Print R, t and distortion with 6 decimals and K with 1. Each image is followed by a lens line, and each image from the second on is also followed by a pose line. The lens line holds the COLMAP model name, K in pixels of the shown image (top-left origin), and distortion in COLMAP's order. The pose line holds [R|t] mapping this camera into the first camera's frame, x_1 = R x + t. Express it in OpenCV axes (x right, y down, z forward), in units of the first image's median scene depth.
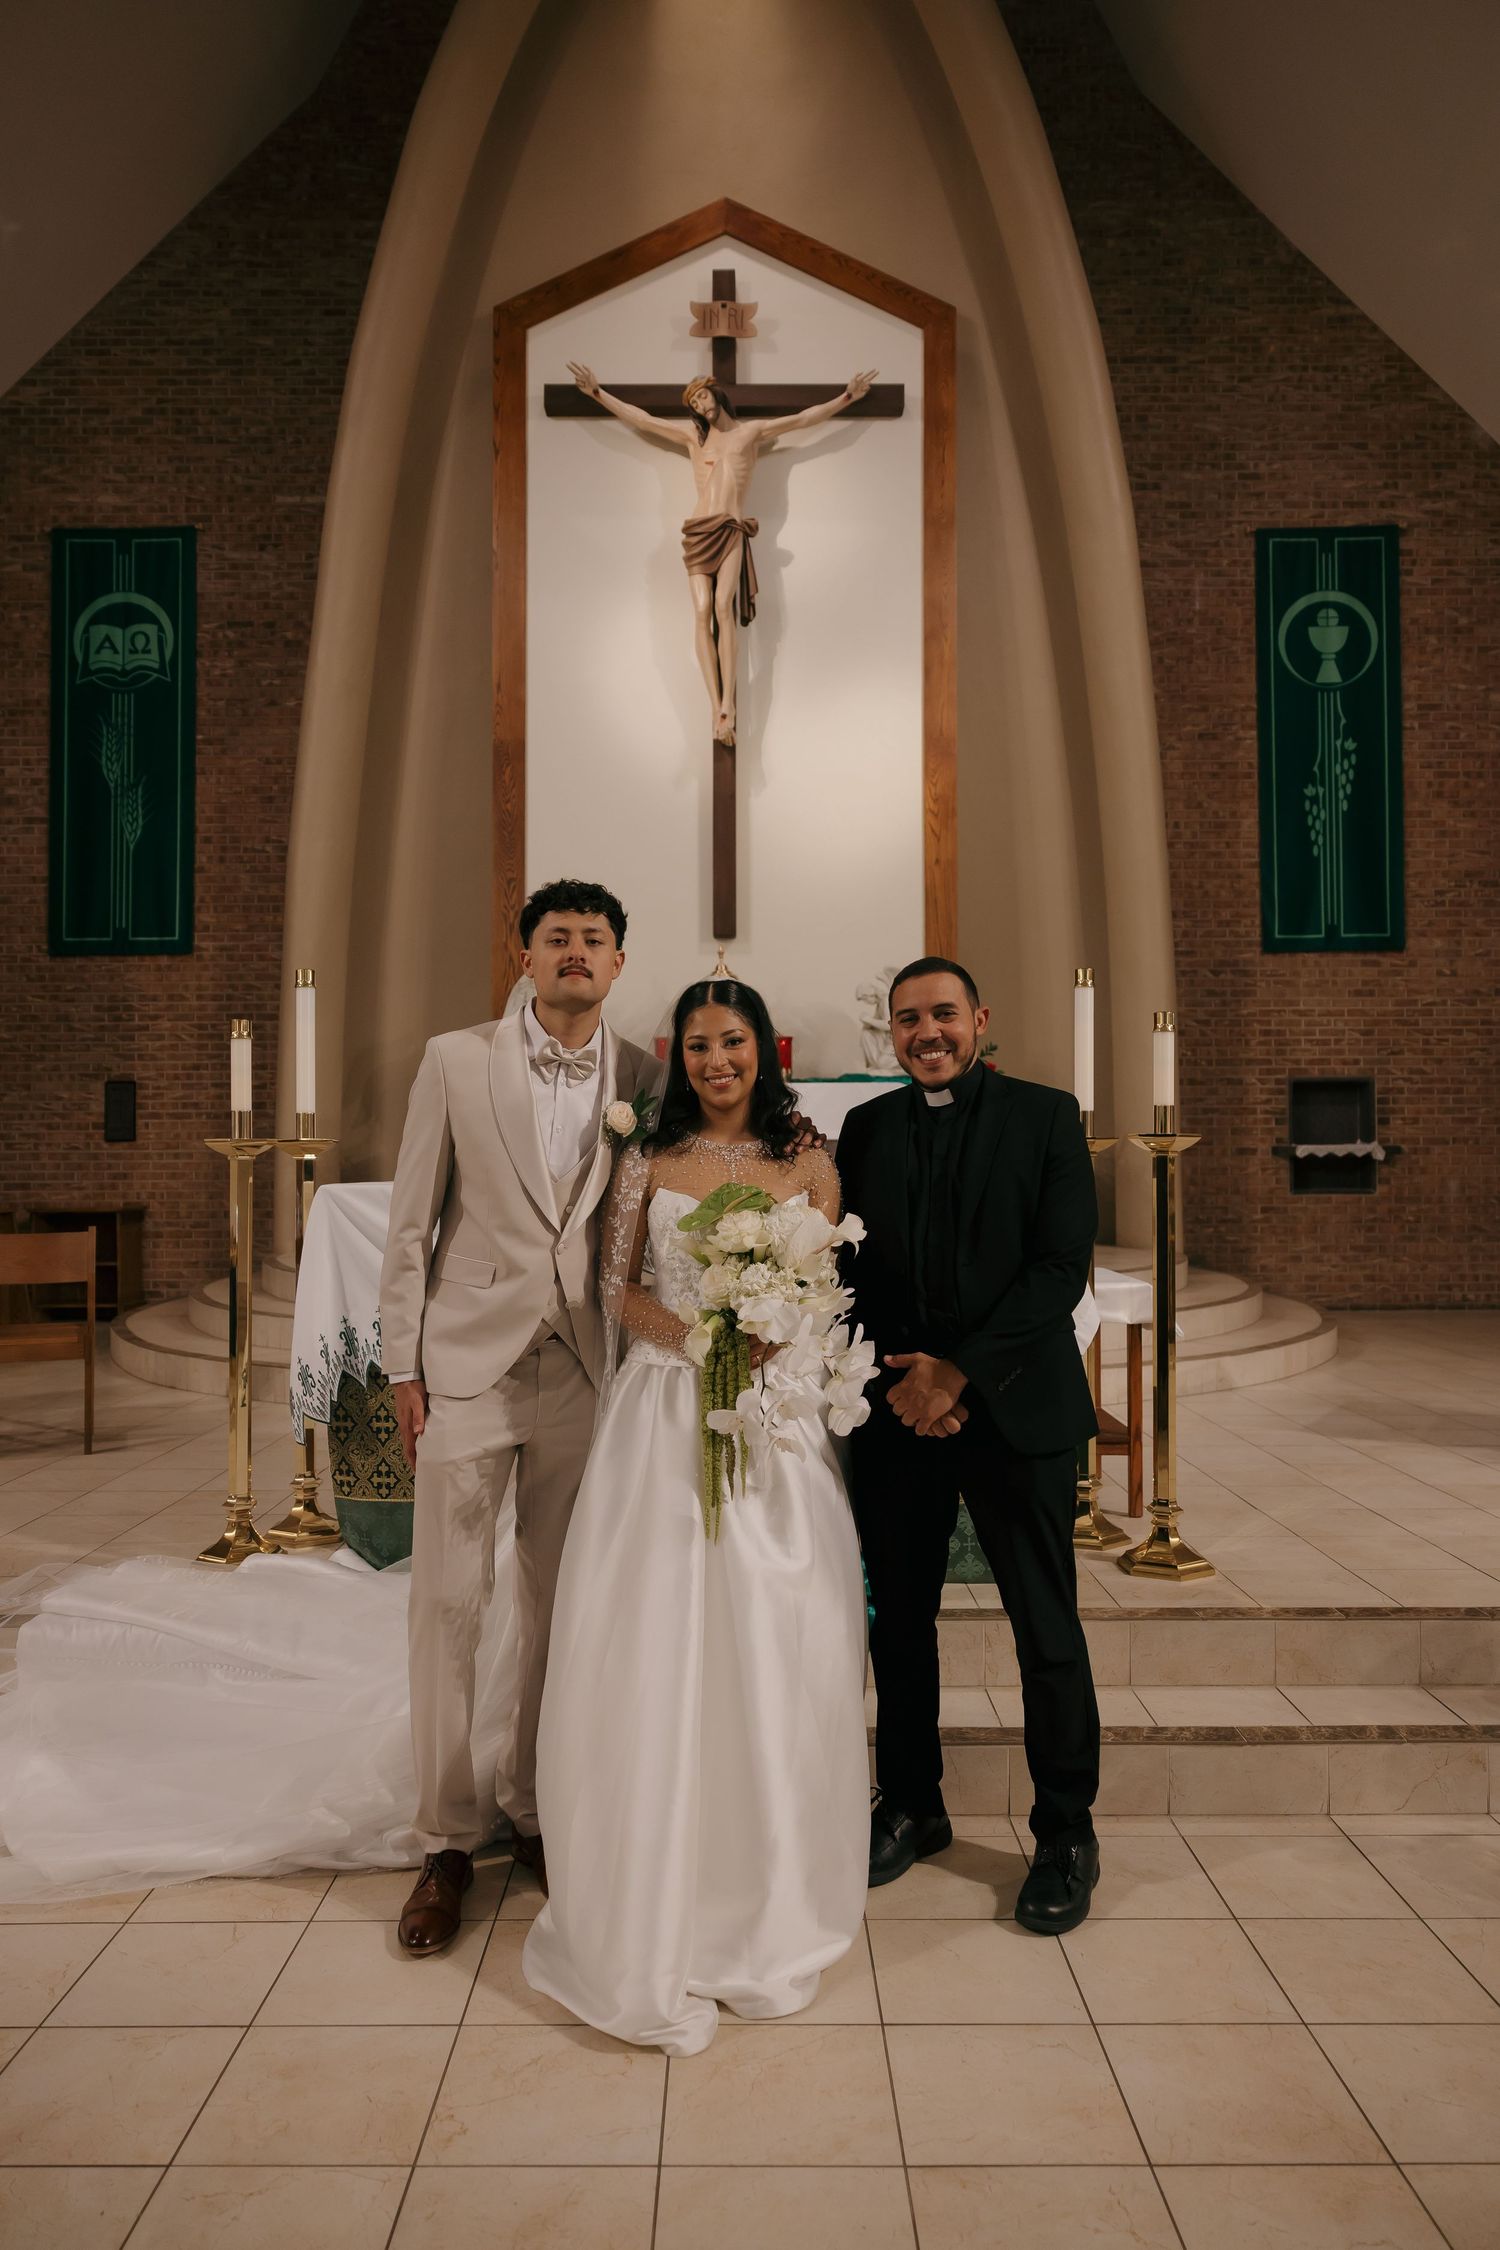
lens RADIAL K [[1389.2, 0, 753.8], [0, 1389.2, 1098.2], [0, 0, 1]] dist [0.004597, 0.000999]
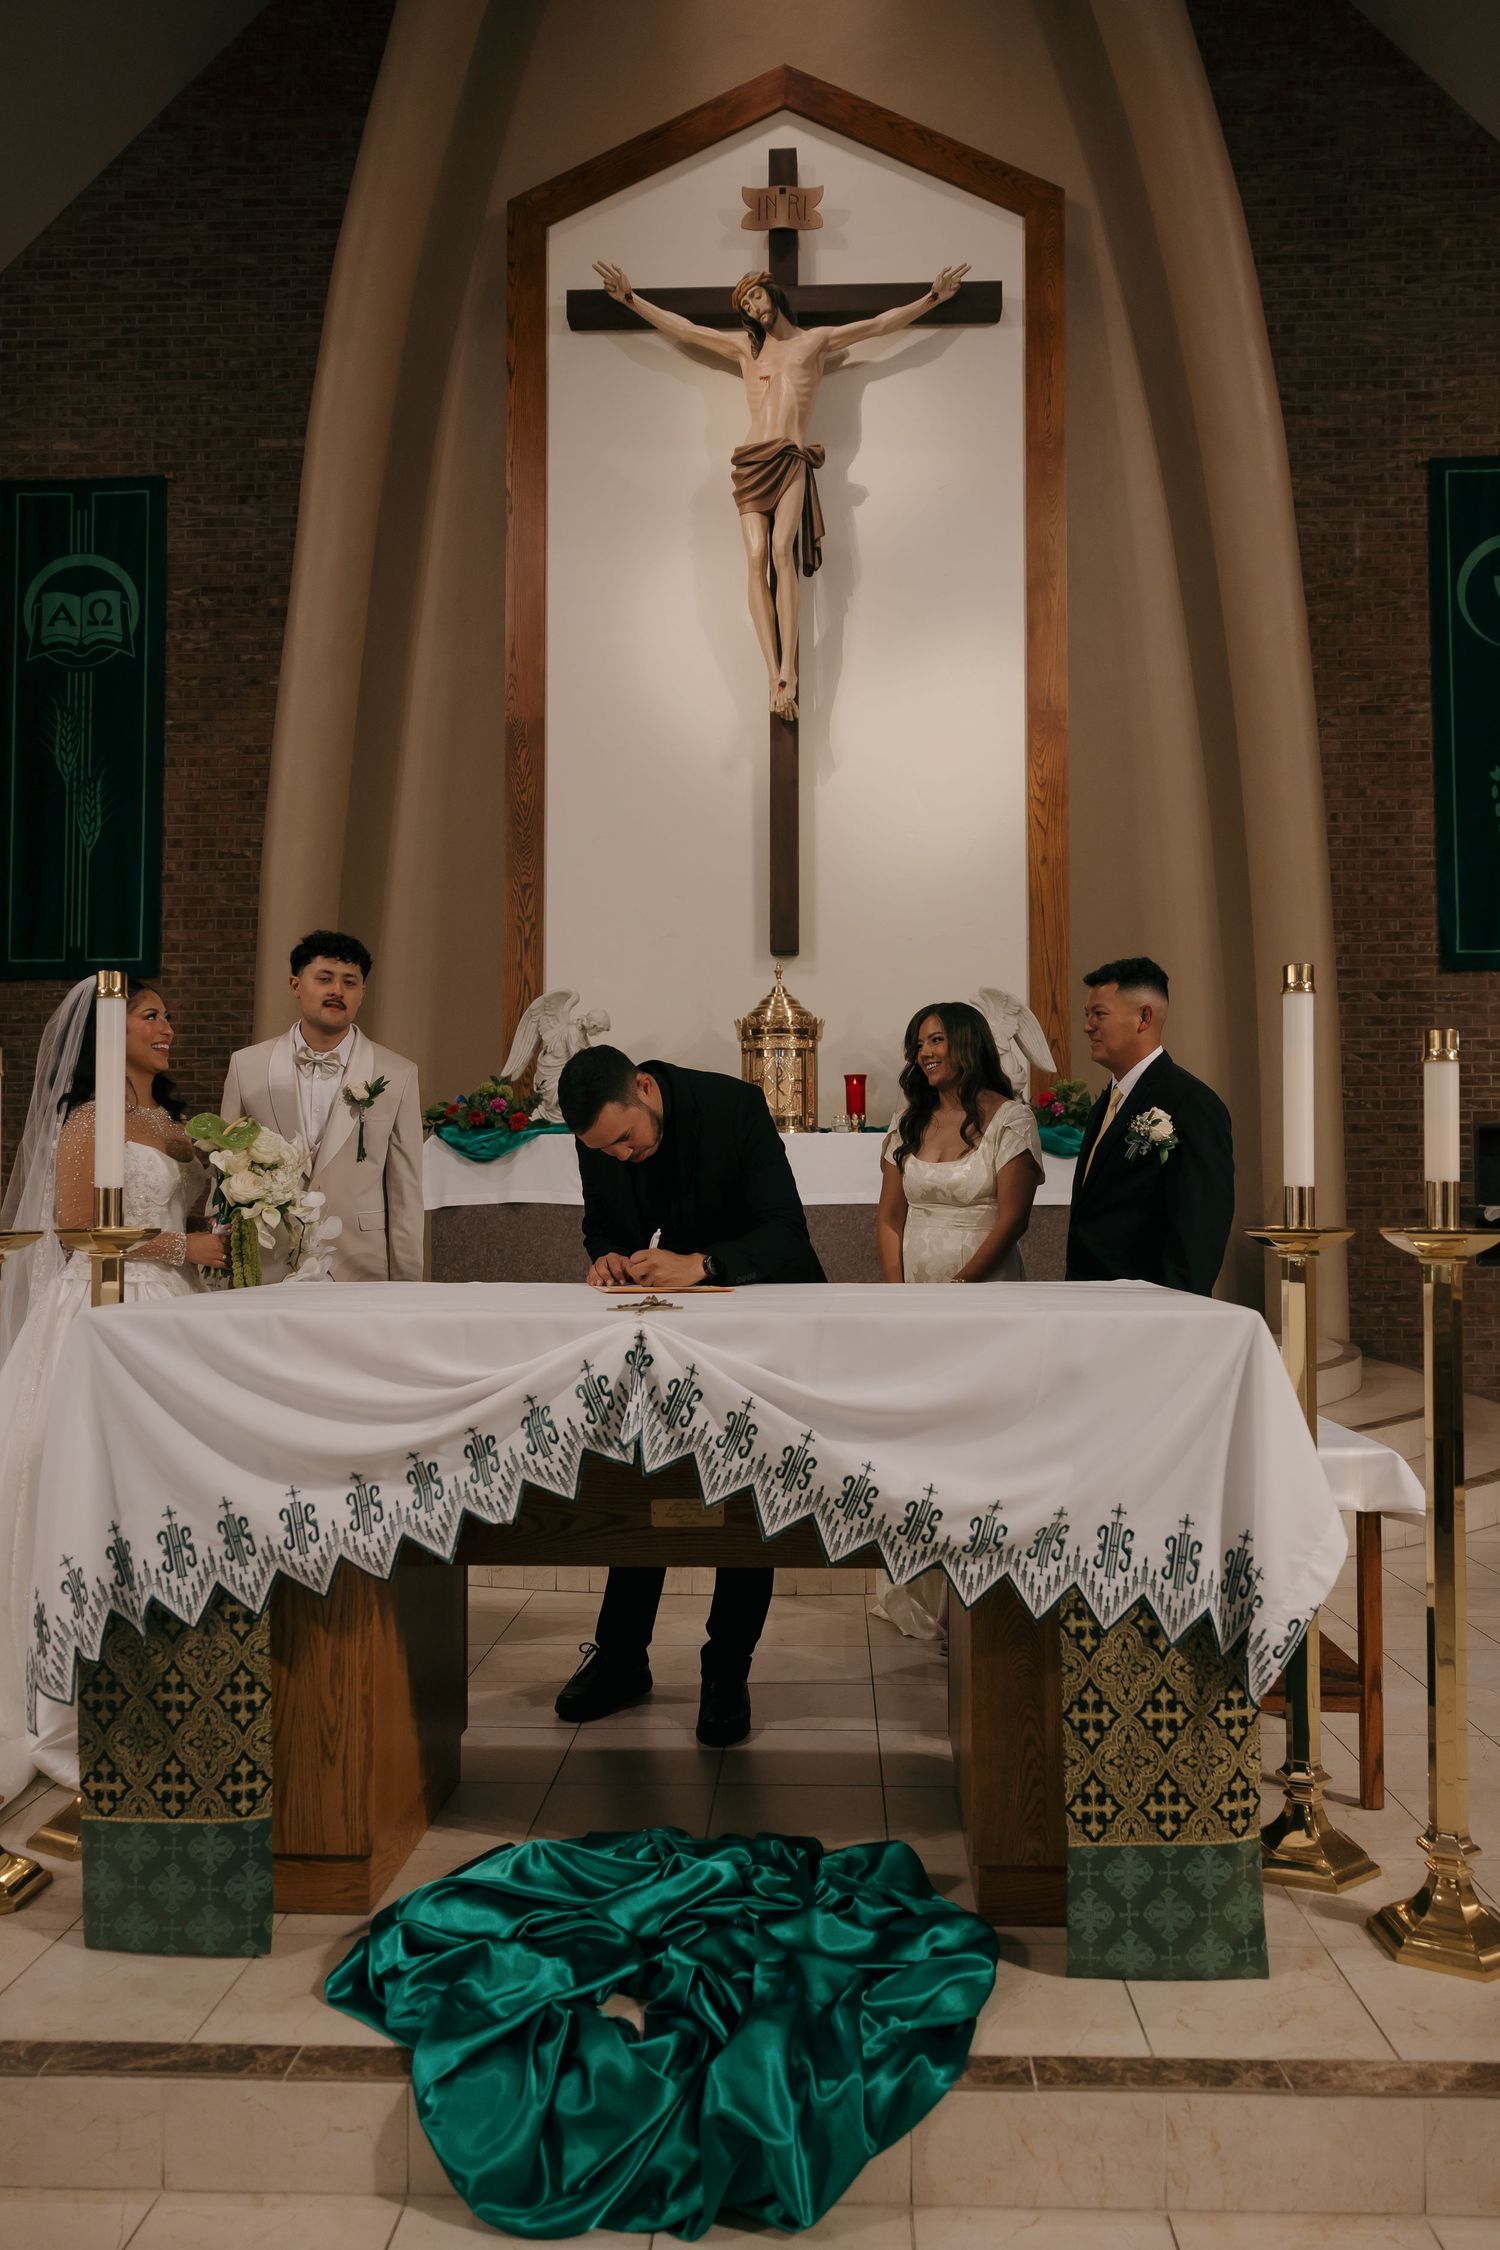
lens RADIAL K [[1393.6, 0, 809.9], [0, 1393.6, 1116.9], [0, 0, 1]] dist [0.002499, 0.000413]
pose [[0.999684, -0.000865, -0.025116, 0.014135], [0.000478, 0.999881, -0.015395, -0.006066], [0.025127, 0.015378, 0.999566, 0.168583]]
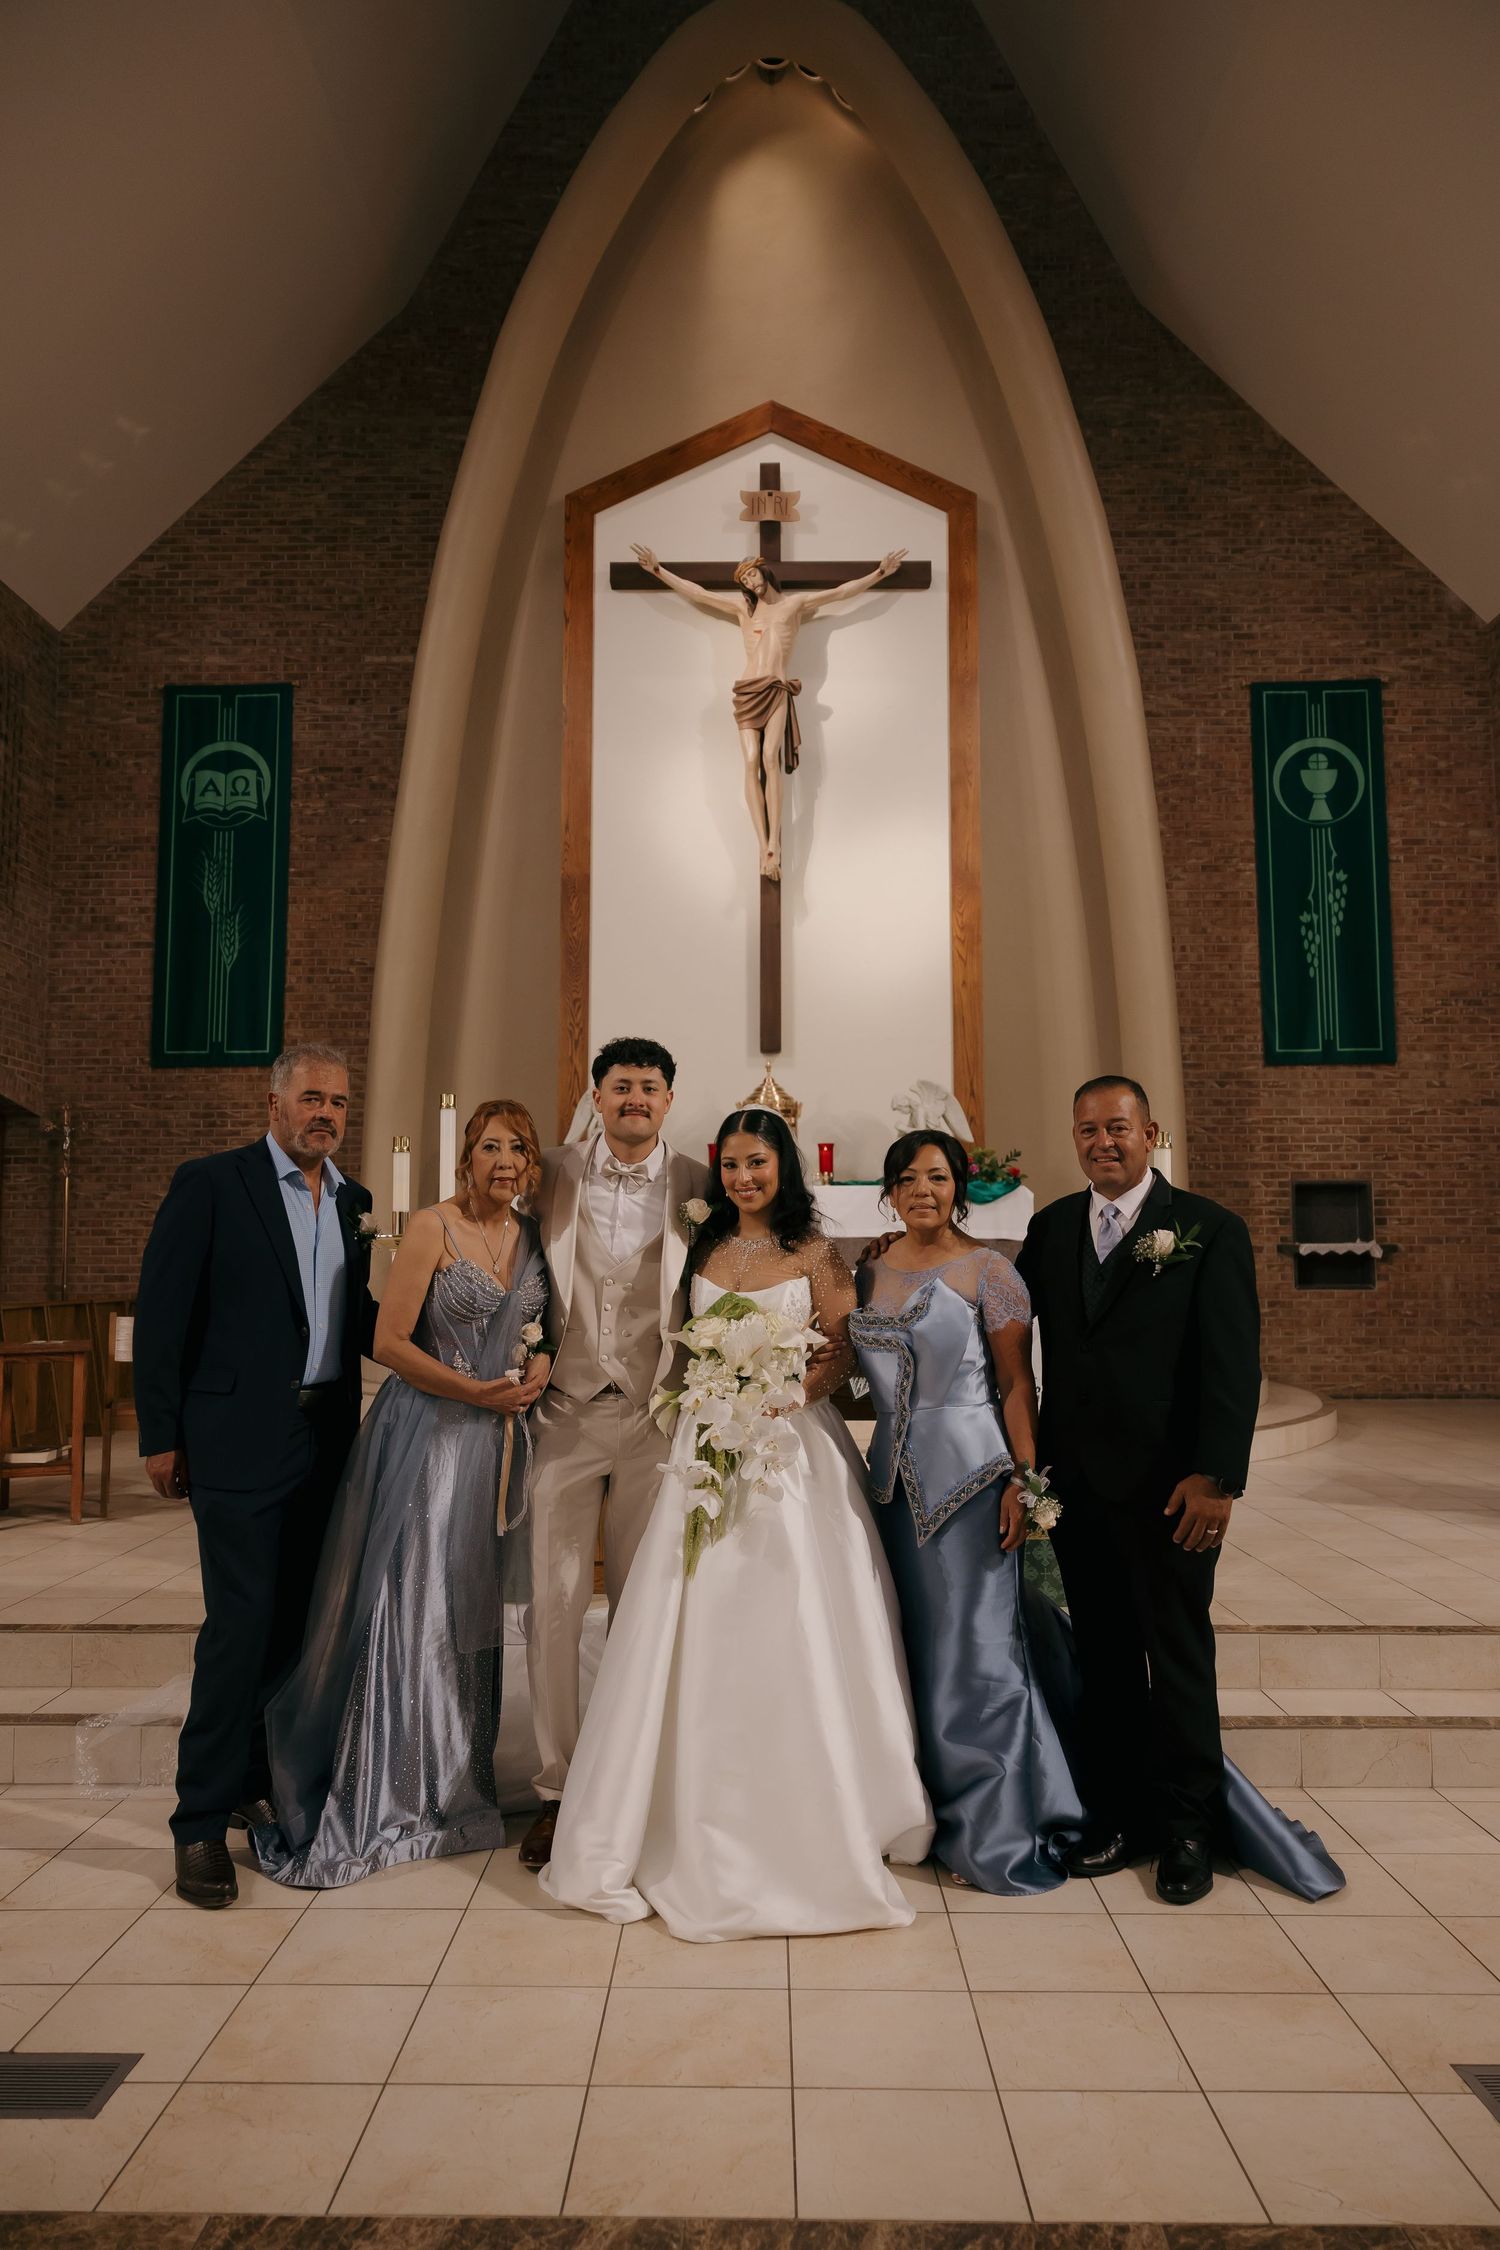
lens RADIAL K [[1430.5, 0, 738.7], [0, 1430.5, 1110.8], [0, 0, 1]] dist [0.001994, 0.001755]
pose [[0.999829, 0.000992, -0.018474, -0.023531], [-0.002104, 0.998179, -0.060288, -0.001219], [0.018380, 0.060317, 0.998010, -0.119273]]
